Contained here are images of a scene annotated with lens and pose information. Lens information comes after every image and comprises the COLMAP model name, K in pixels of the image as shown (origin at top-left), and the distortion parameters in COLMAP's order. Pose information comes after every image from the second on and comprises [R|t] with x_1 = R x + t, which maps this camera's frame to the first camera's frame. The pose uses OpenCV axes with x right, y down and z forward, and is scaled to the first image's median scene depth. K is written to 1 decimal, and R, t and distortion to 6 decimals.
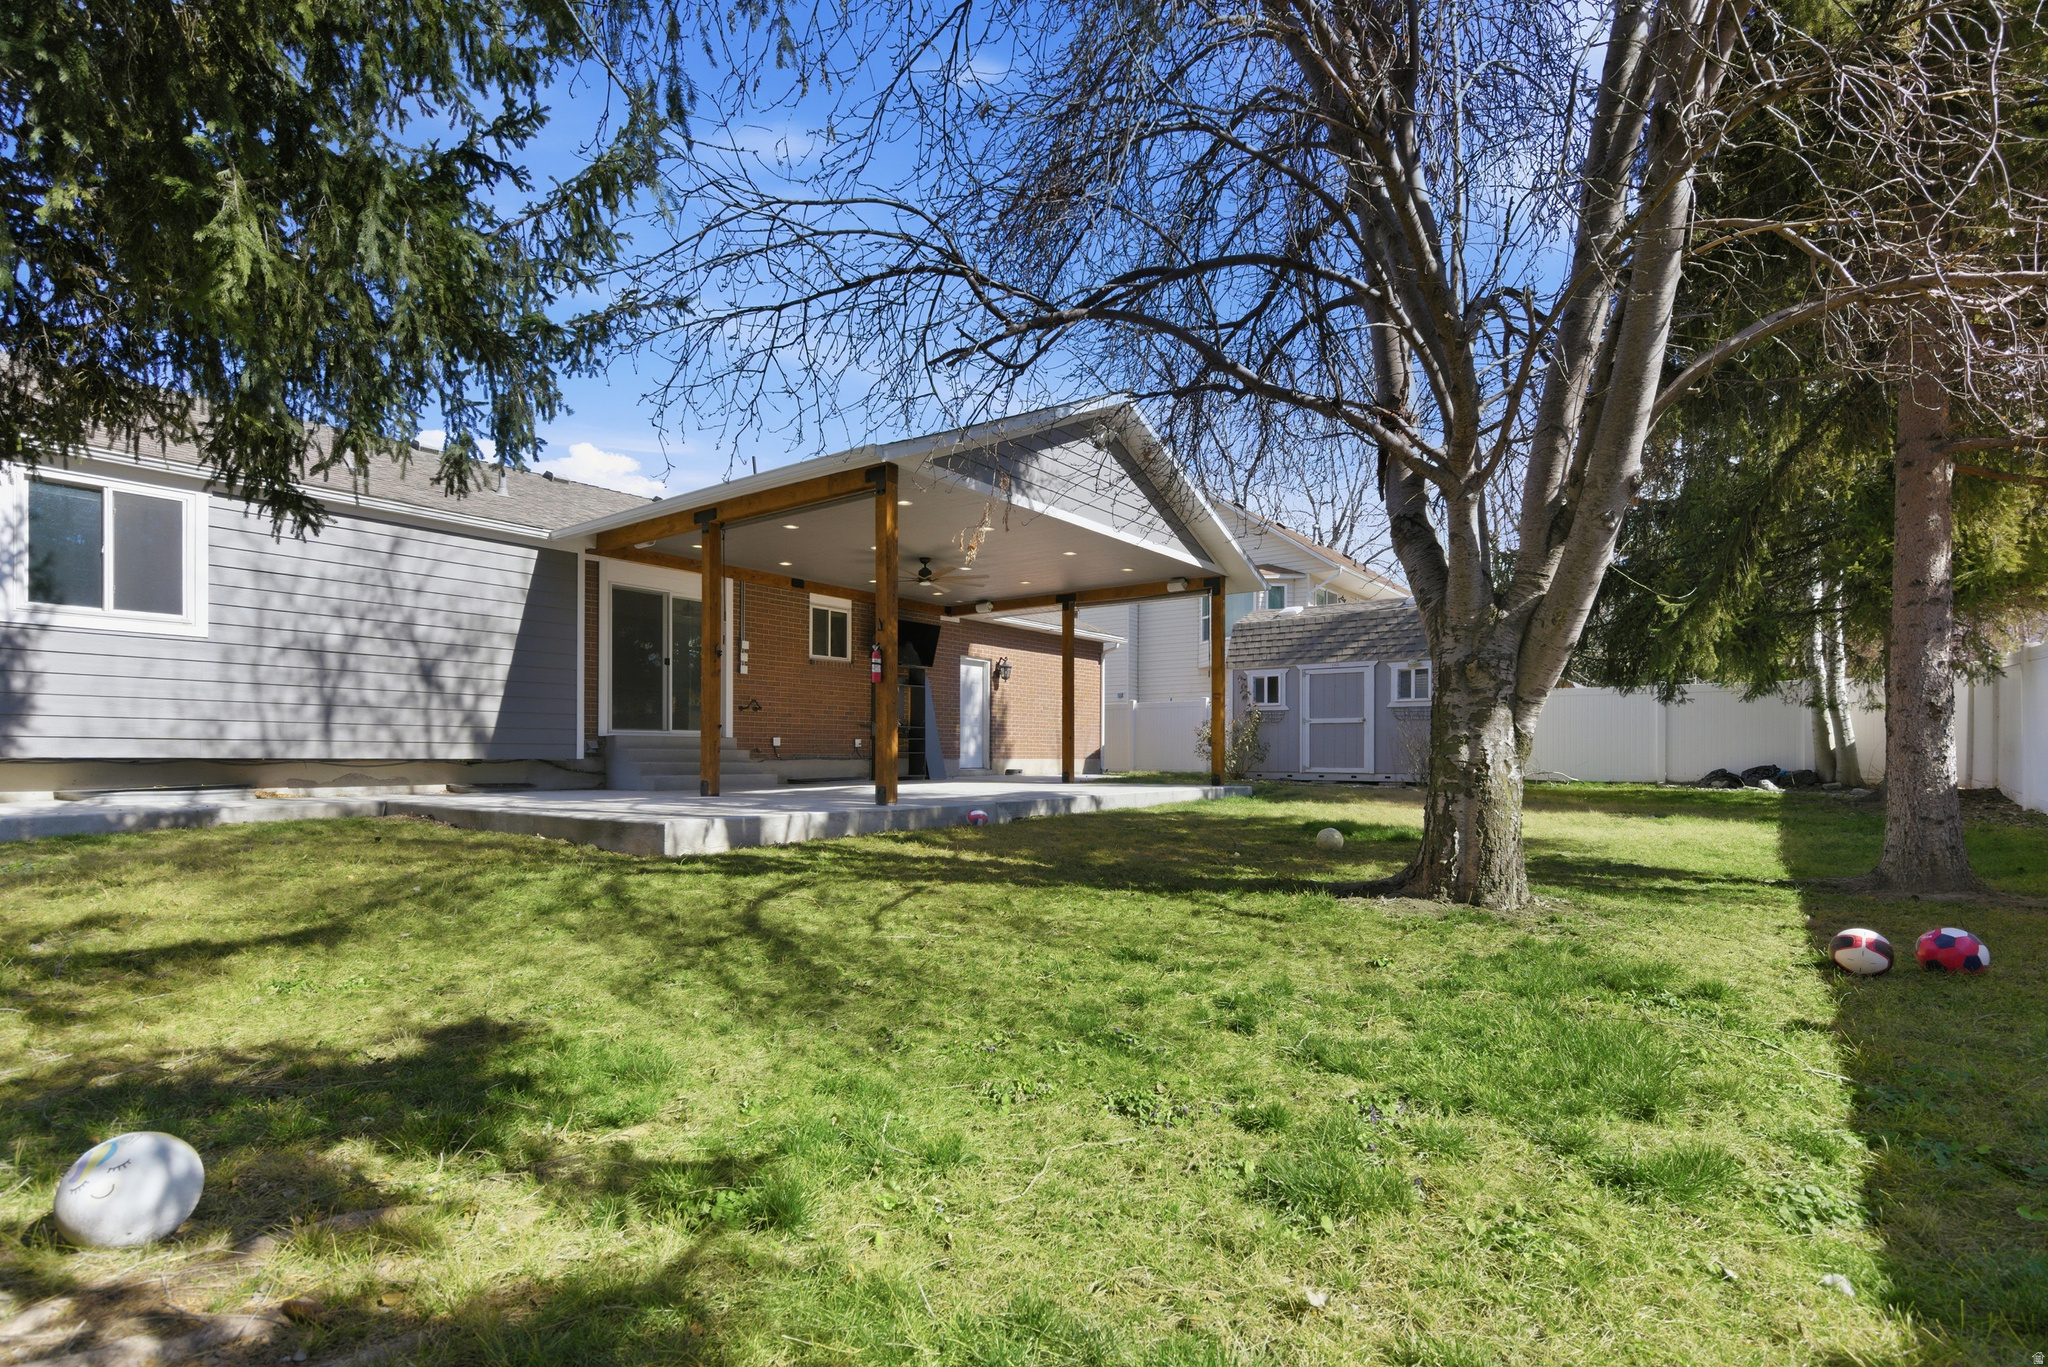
lens RADIAL K [[961.5, 0, 1020.3], [0, 961.5, 729.4], [0, 0, 1]] dist [0.022895, 0.000045]
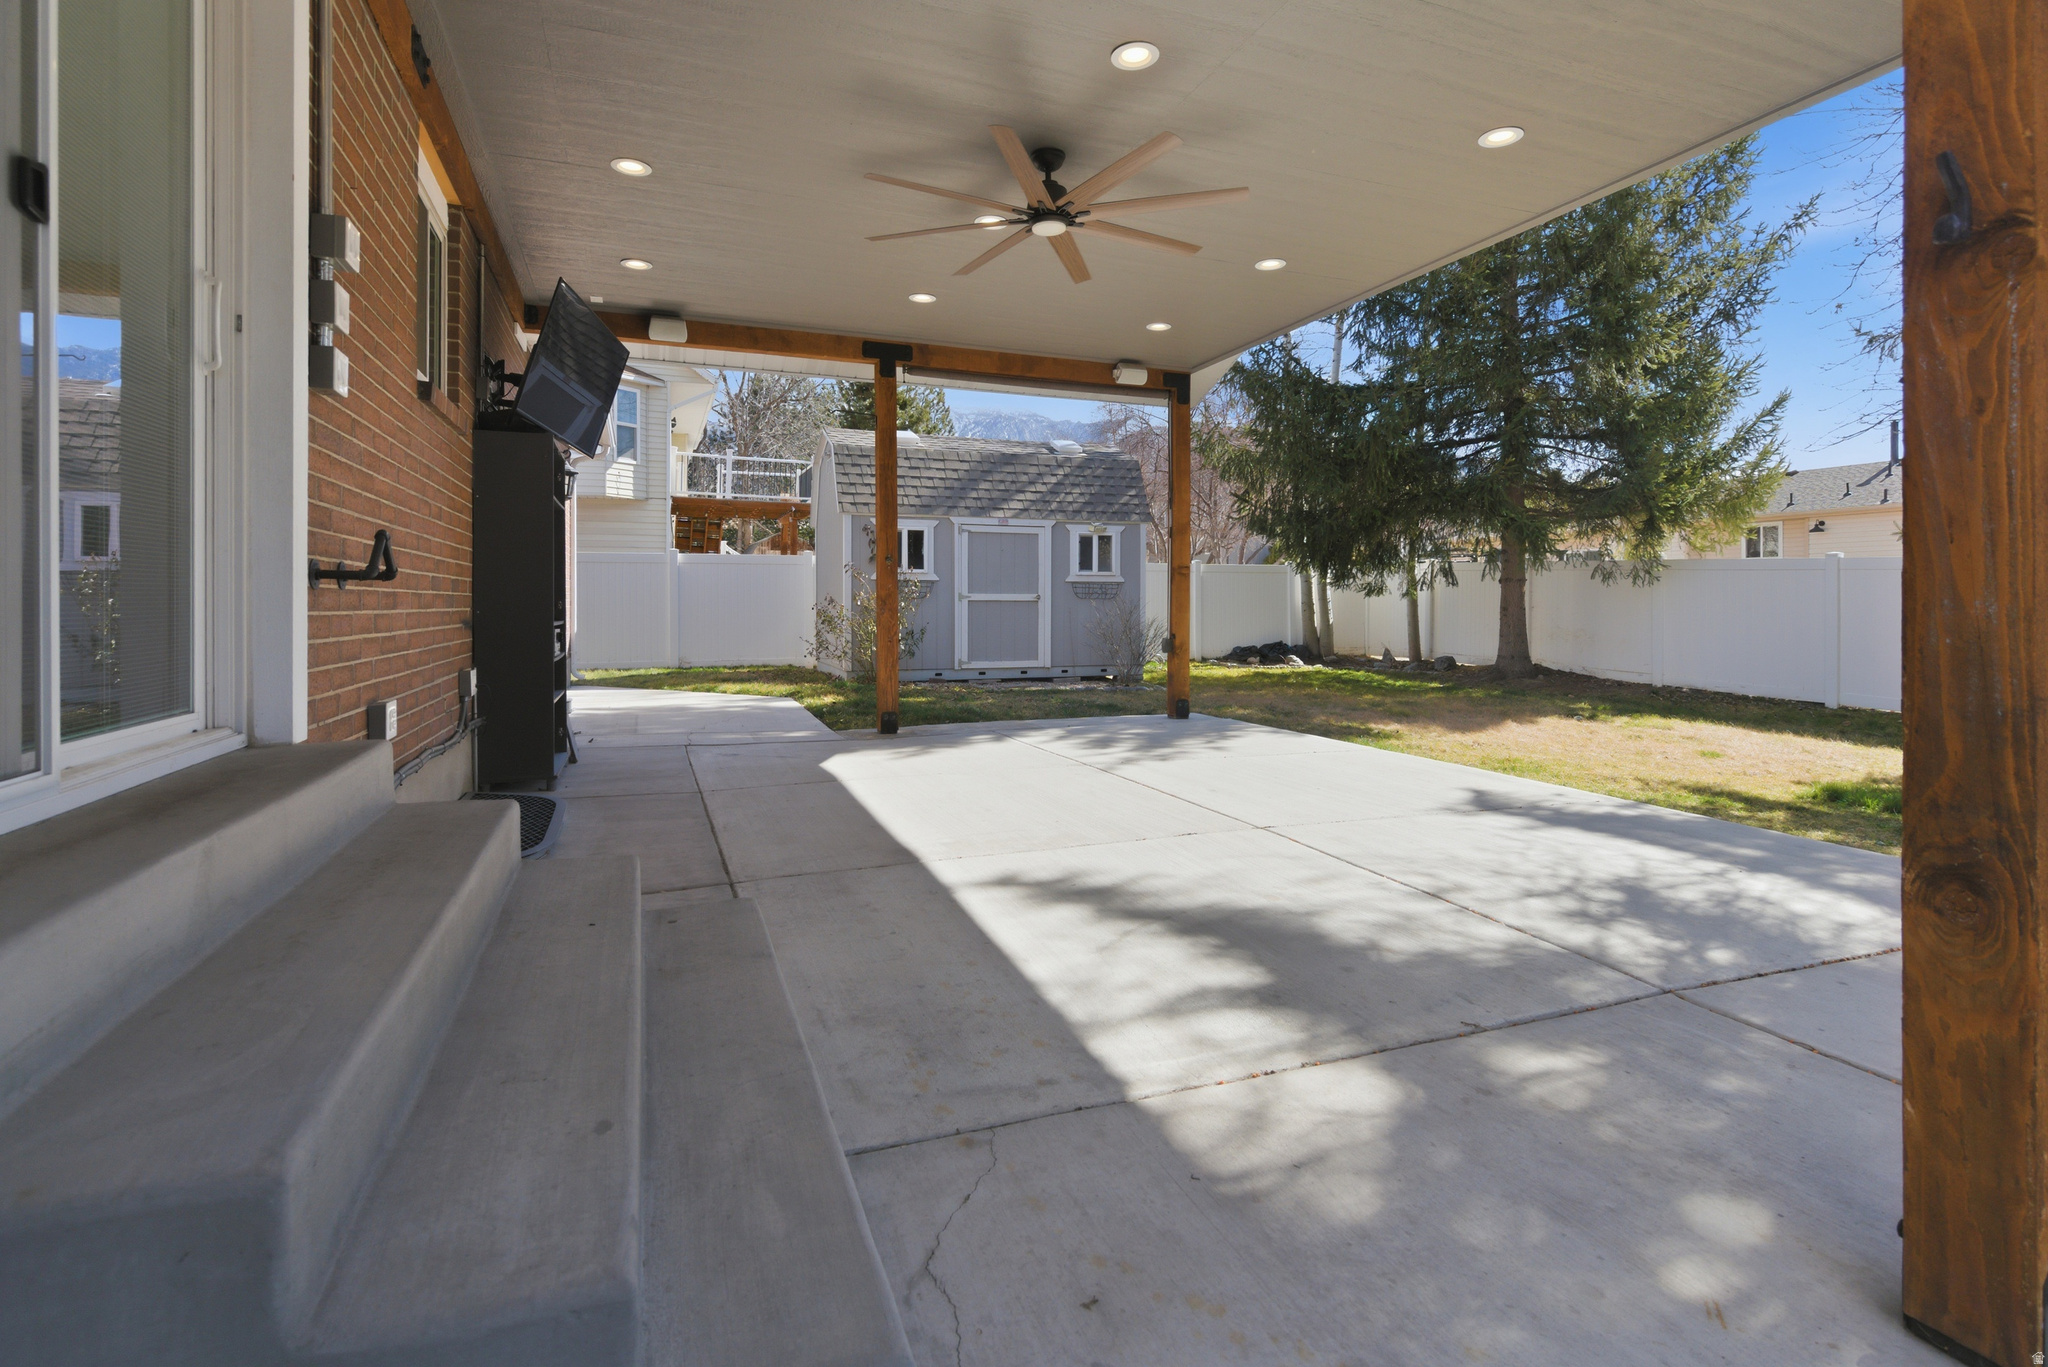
lens RADIAL K [[971.3, 0, 1025.6], [0, 971.3, 600.9], [0, 0, 1]] dist [-0.000695, -0.000333]
pose [[0.523397, -0.000425, 0.852089, -0.313197], [-0.022251, 0.999652, 0.014166, -0.018438], [-0.851798, -0.026374, 0.523205, 0.640422]]
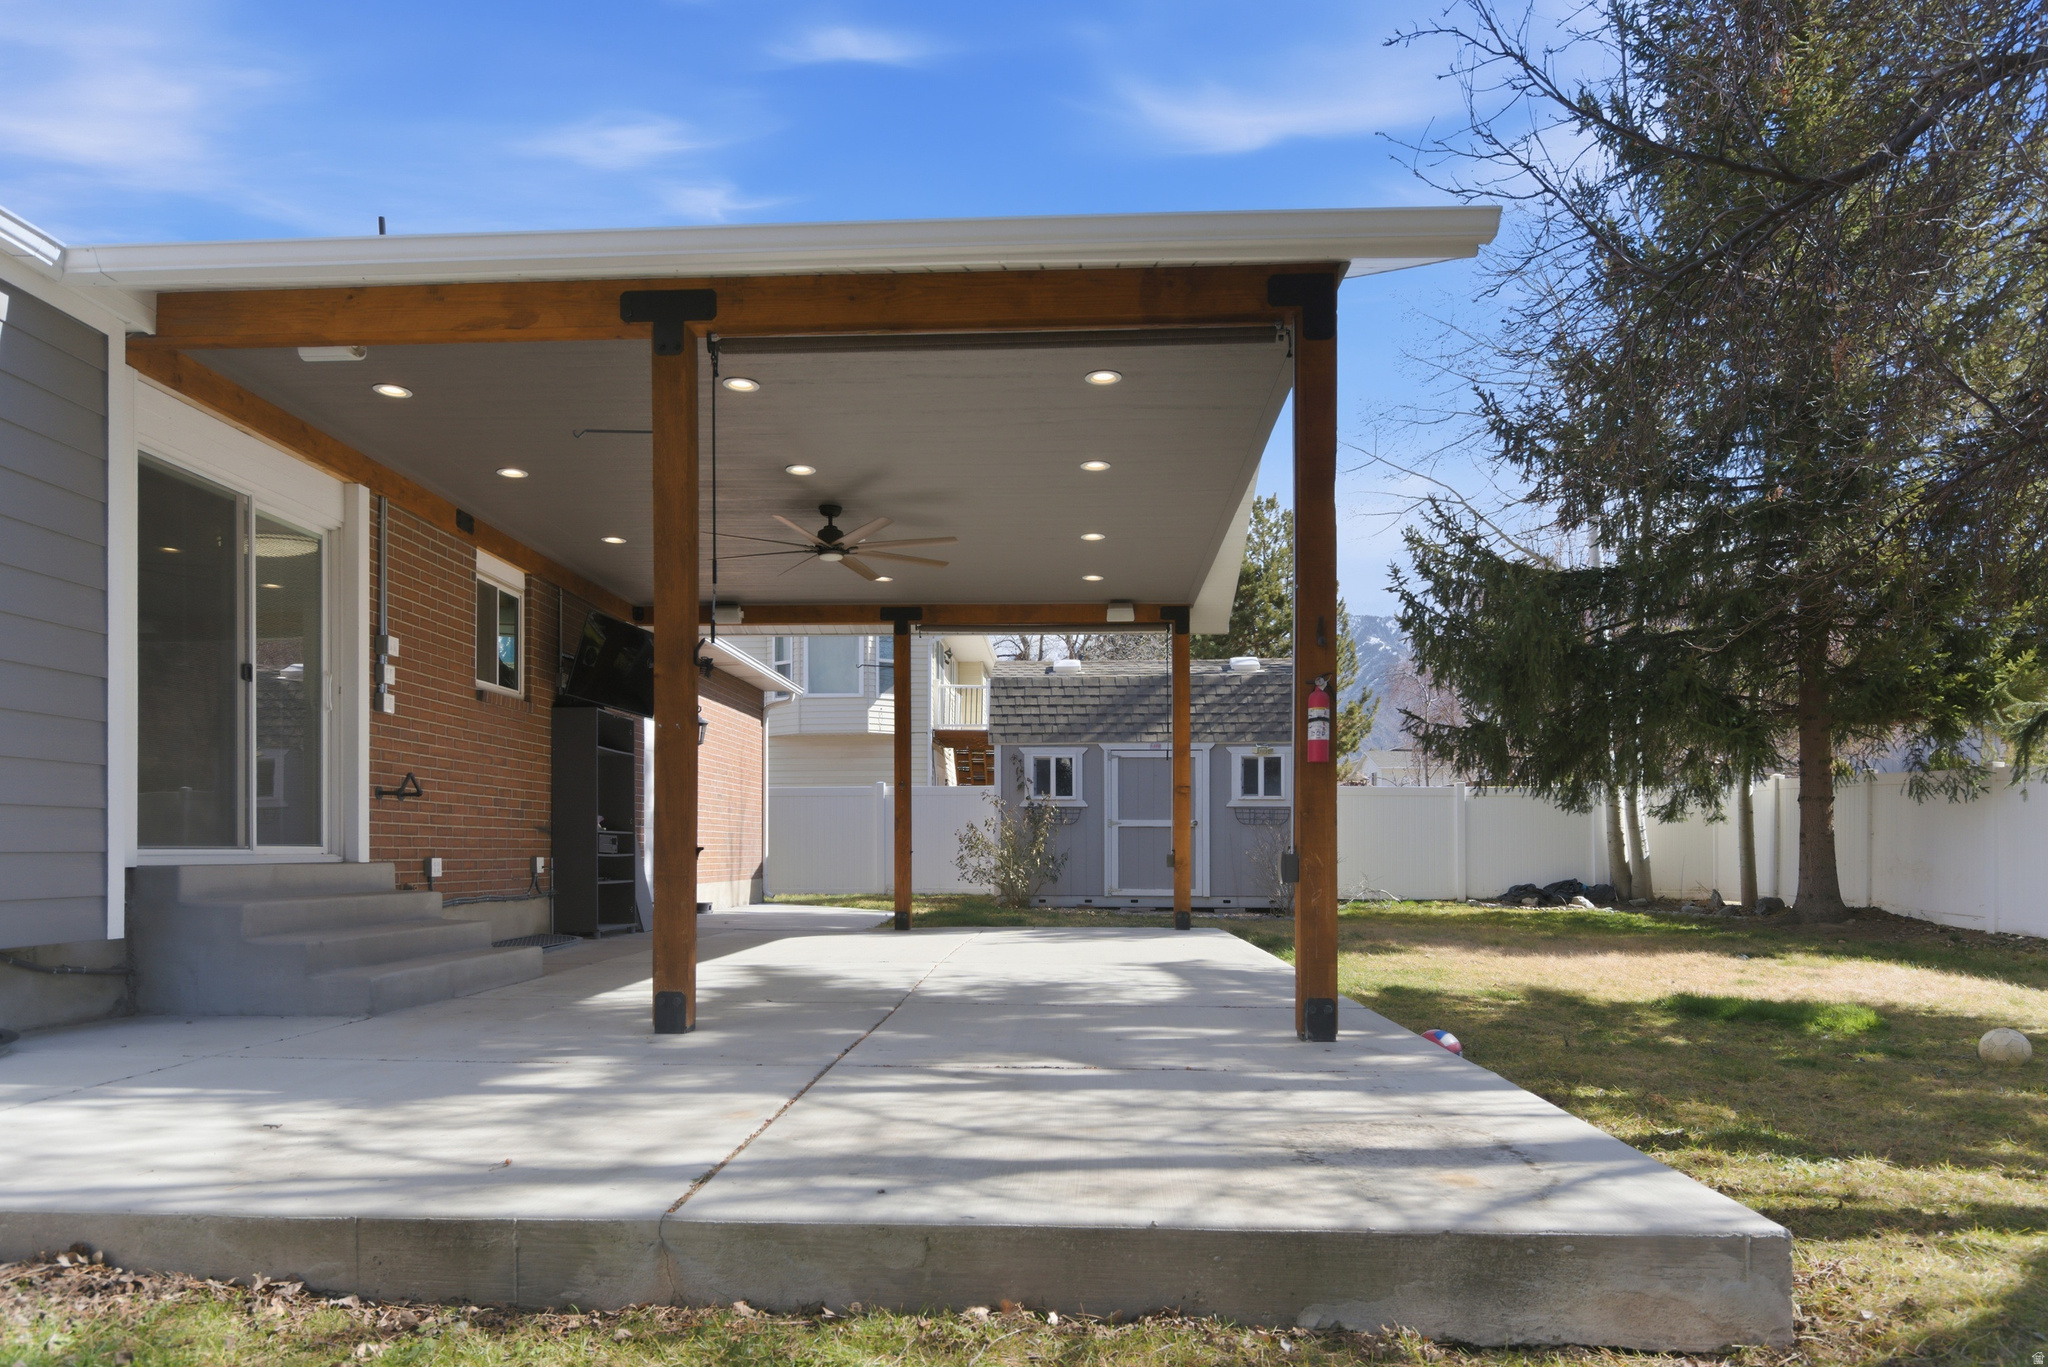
lens RADIAL K [[1268.8, 0, 1013.9], [0, 1268.8, 825.5], [0, 0, 1]] dist [0.042666, 0.000381]
pose [[0.825537, 0.008793, 0.564279, -0.311987], [-0.013538, 0.999899, 0.004224, -0.011093], [-0.564185, -0.011126, 0.825573, 0.300911]]
